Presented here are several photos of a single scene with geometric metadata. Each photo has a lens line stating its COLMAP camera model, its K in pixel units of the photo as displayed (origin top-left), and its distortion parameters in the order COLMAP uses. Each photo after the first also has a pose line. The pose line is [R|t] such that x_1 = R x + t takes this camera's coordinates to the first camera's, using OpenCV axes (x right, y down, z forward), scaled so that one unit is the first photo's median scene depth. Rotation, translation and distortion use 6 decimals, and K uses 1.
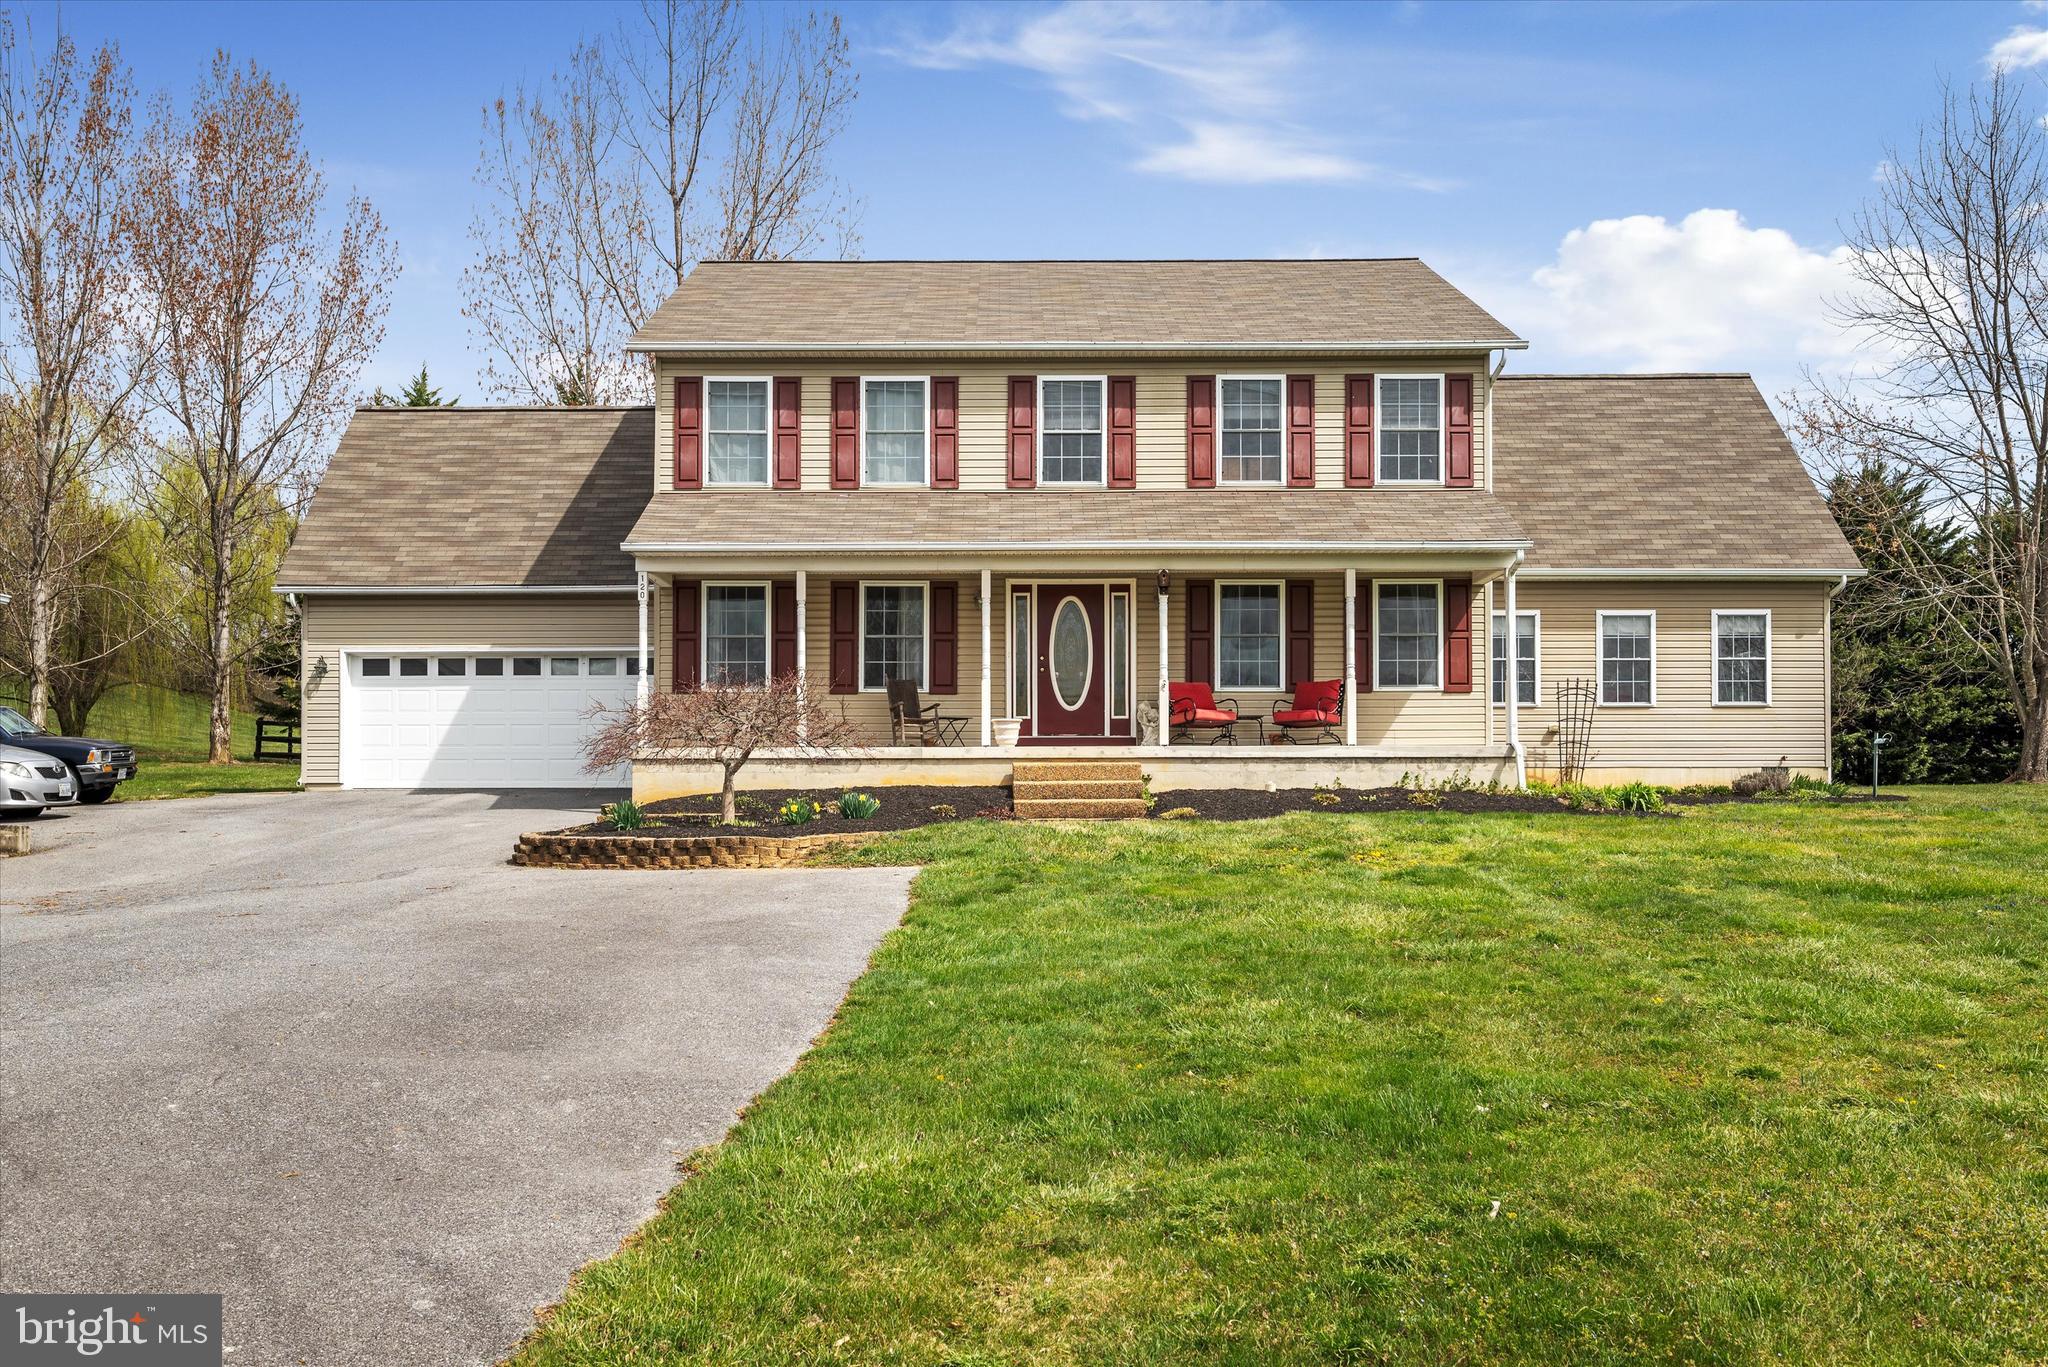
lens RADIAL K [[1760.7, 0, 981.3], [0, 1760.7, 804.4], [0, 0, 1]] dist [-0.027667, 0.002283]
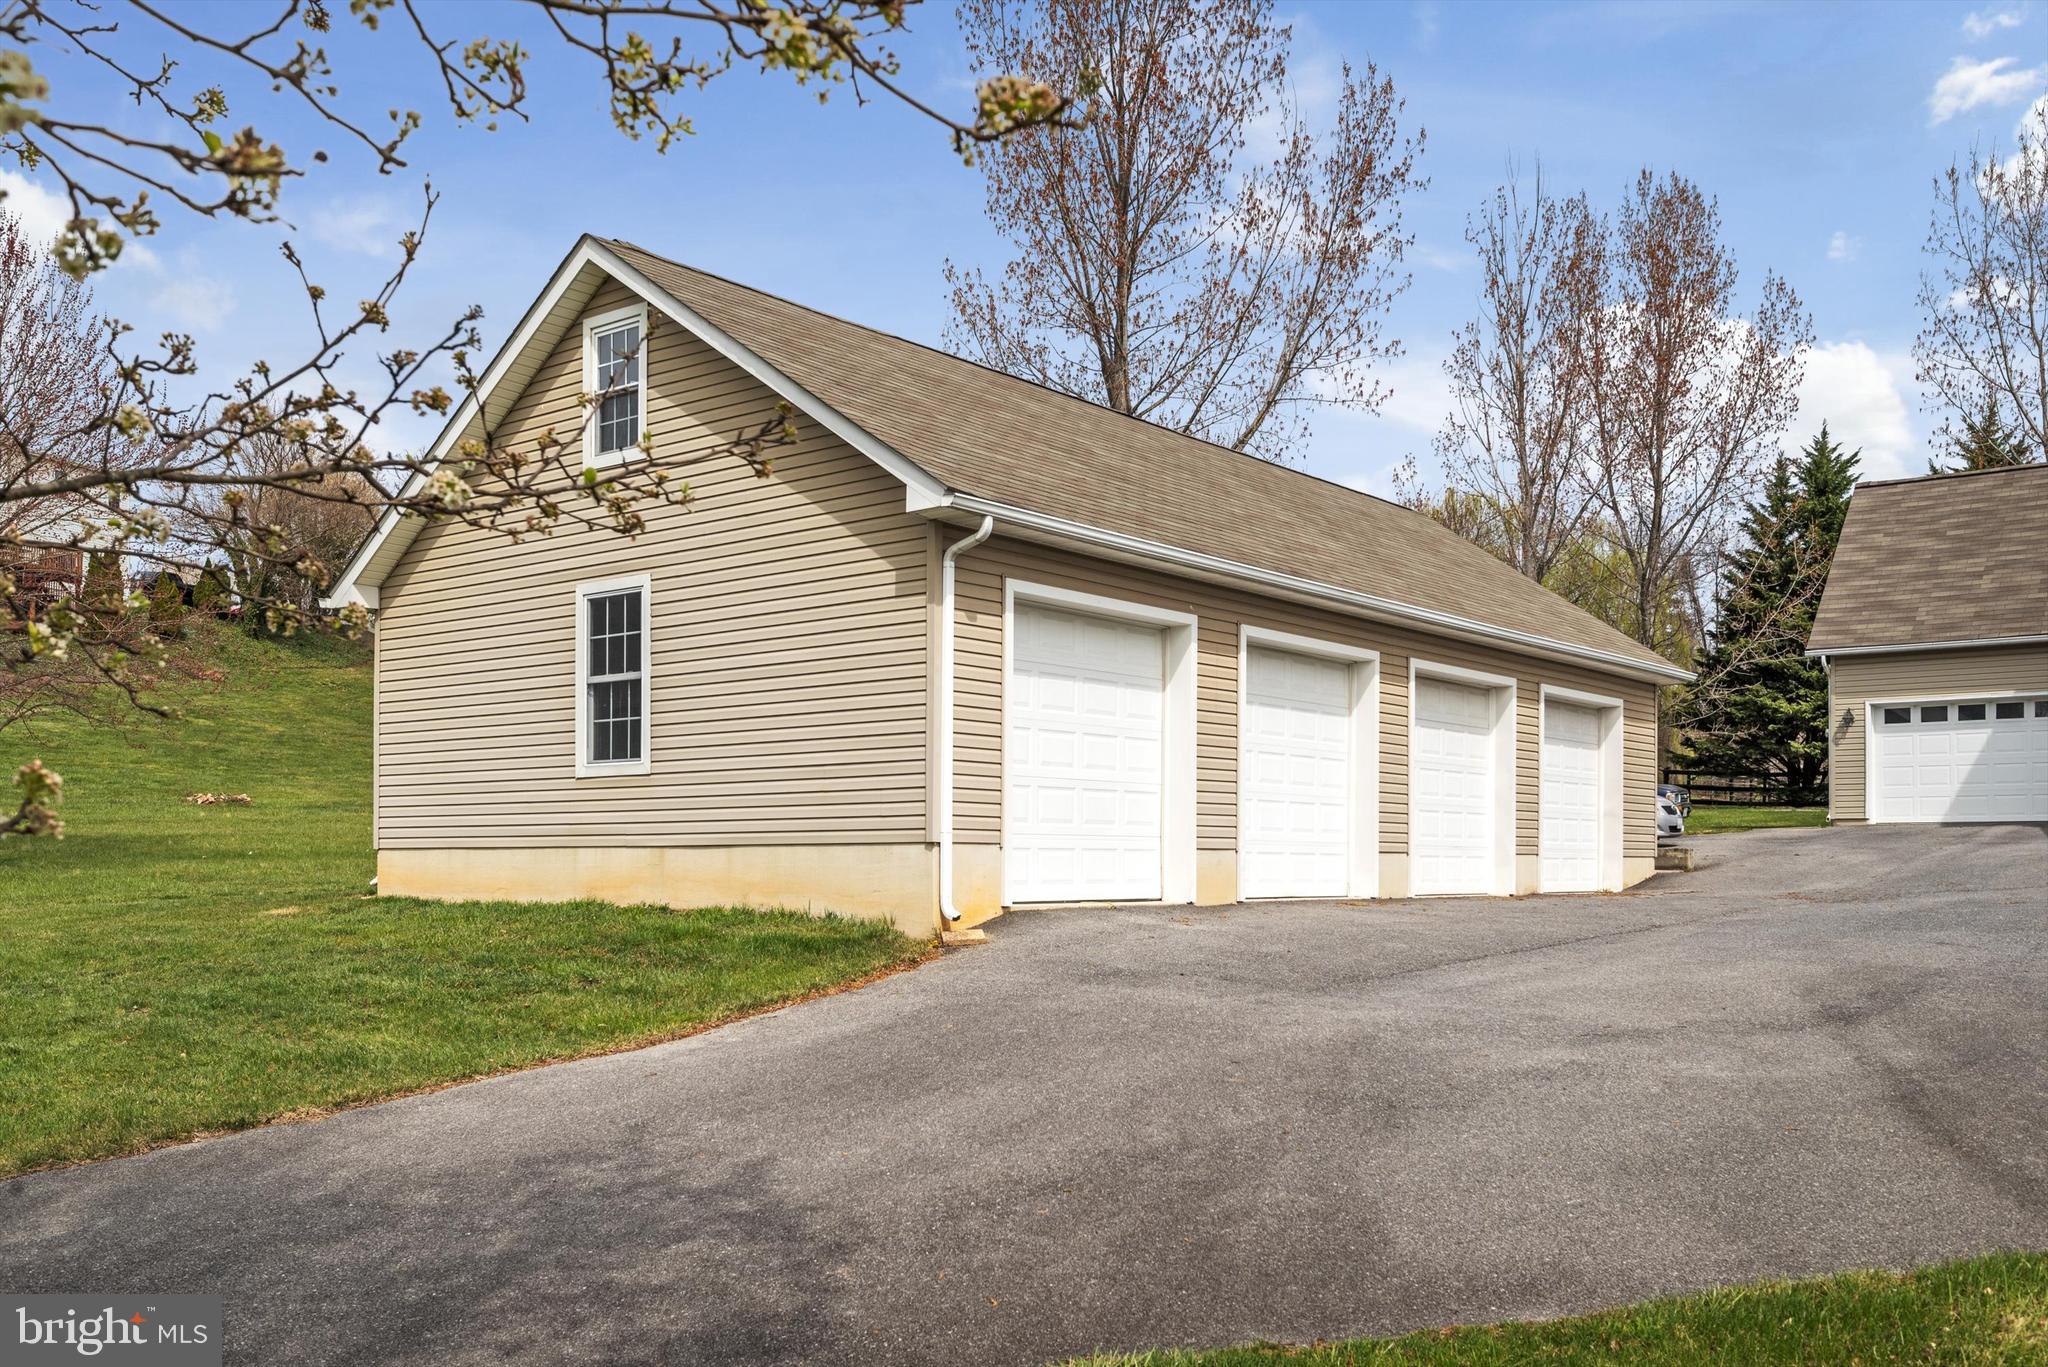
lens RADIAL K [[1802.0, 0, 1015.6], [0, 1802.0, 843.5], [0, 0, 1]] dist [-0.009162, -0.006188]
pose [[0.788212, -0.004972, -0.615384, -0.093037], [-0.000362, 0.999963, -0.008543, 0.016171], [0.615404, 0.006957, 0.788181, -0.299421]]
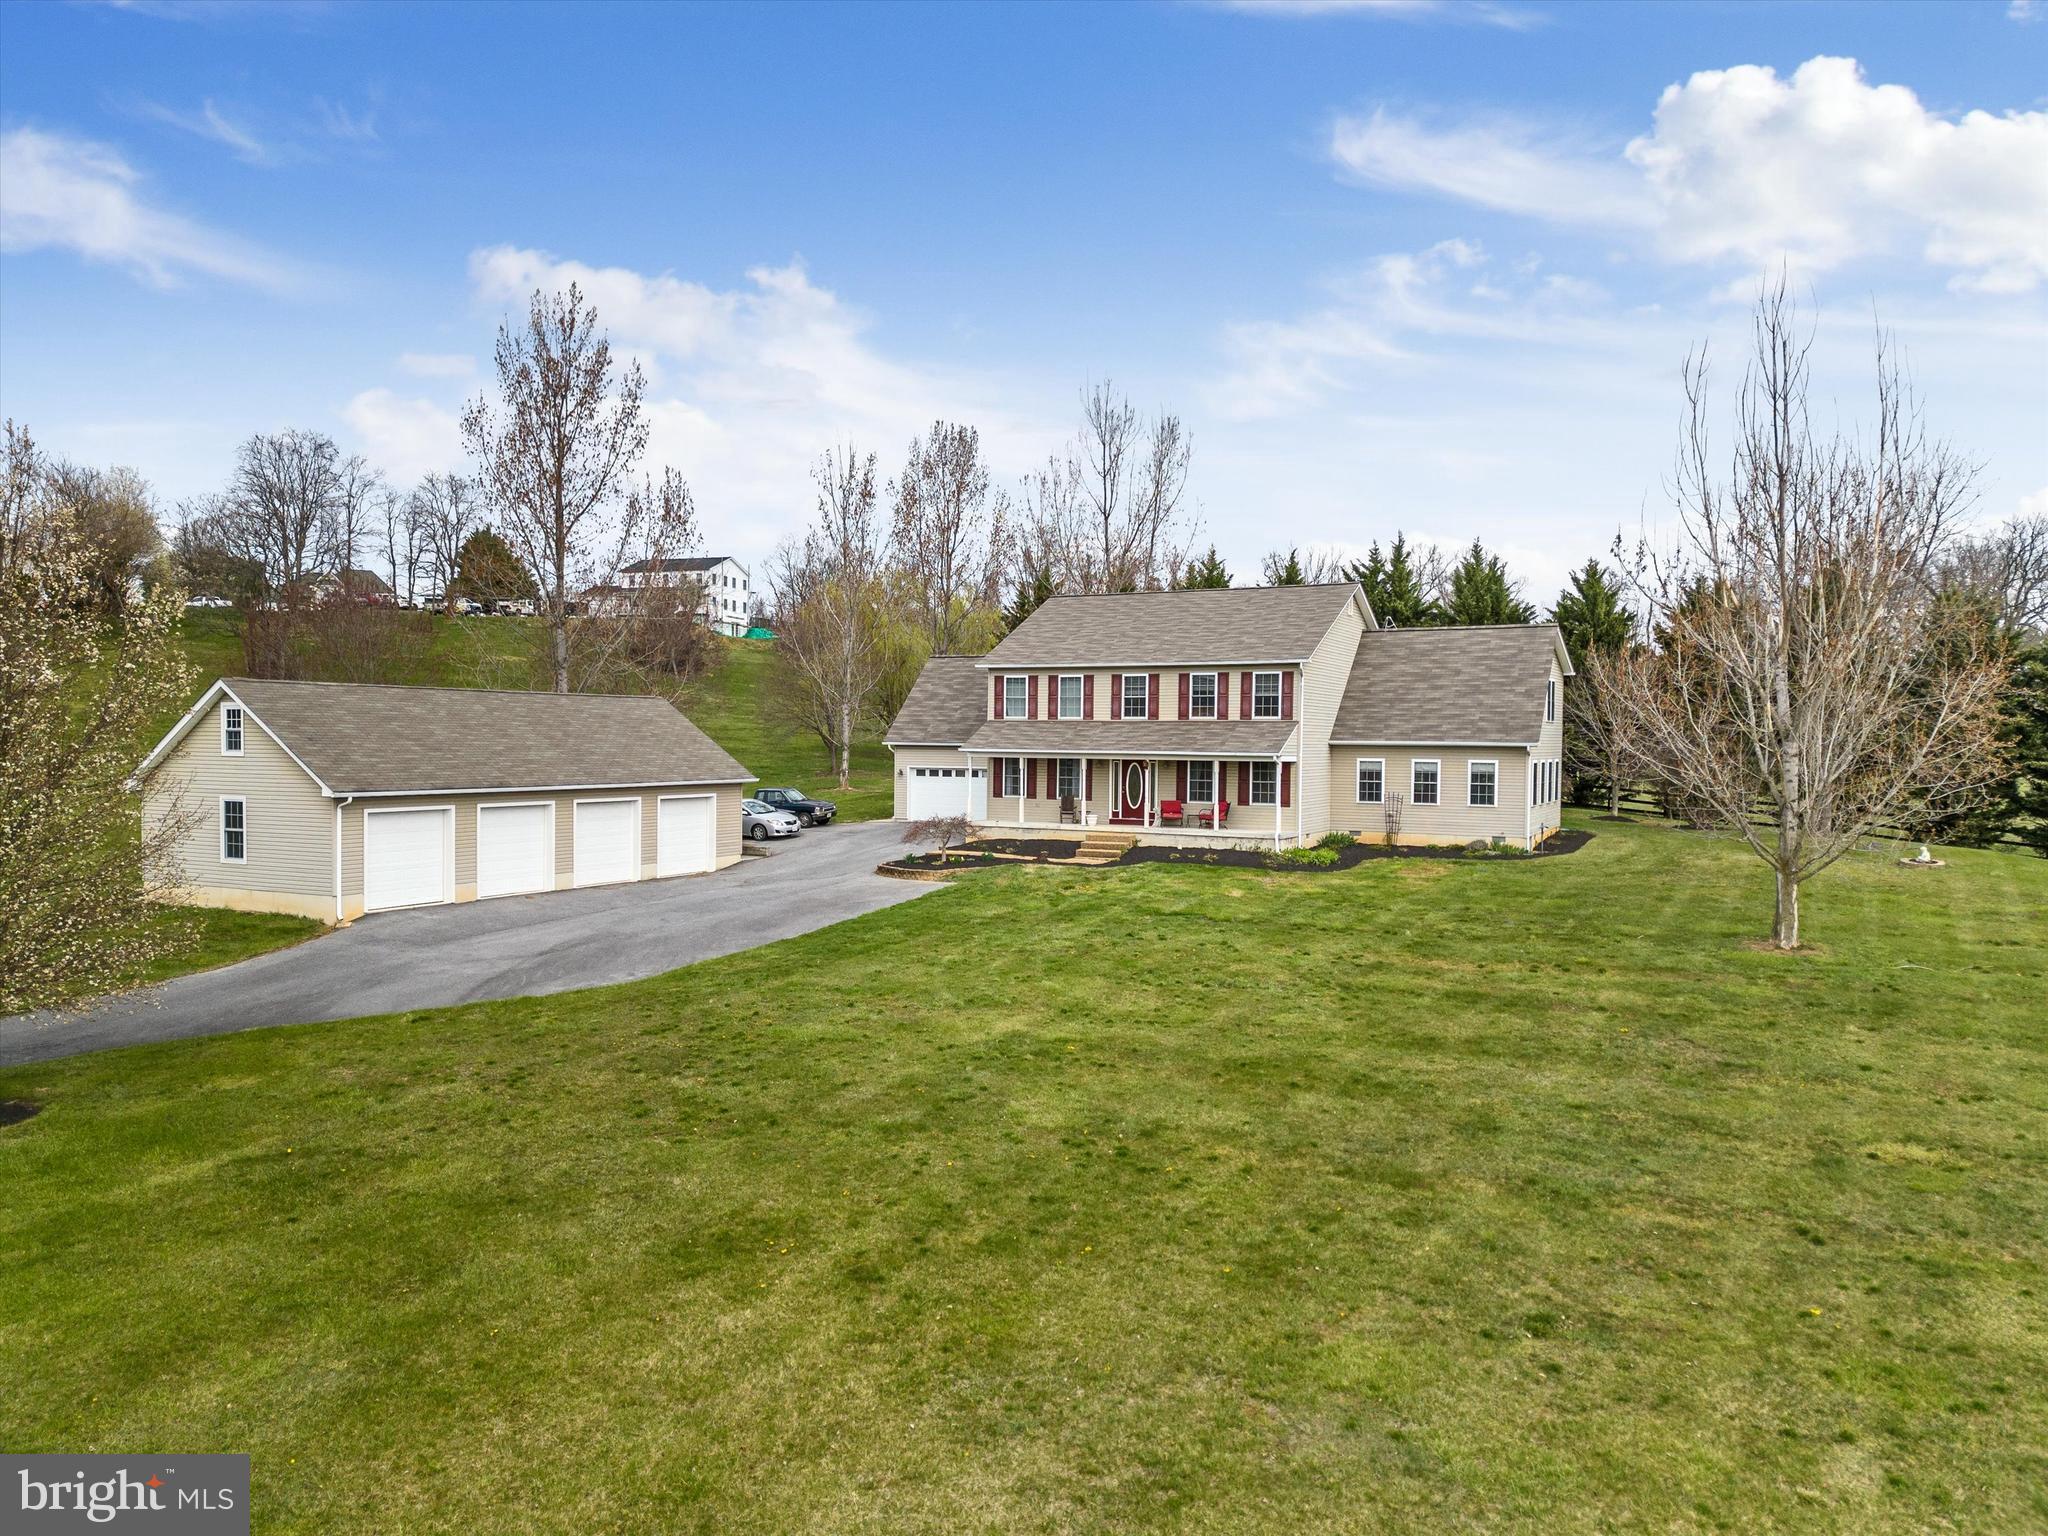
lens RADIAL K [[1418.1, 0, 1024.0], [0, 1418.1, 768.0], [0, 0, 1]] dist [0.087058, -0.079439]
pose [[0.890327, 0.019066, -0.454922, 0.810714], [-0.007957, 0.999622, 0.026324, -0.160247], [0.455252, -0.019817, 0.890142, -0.840953]]
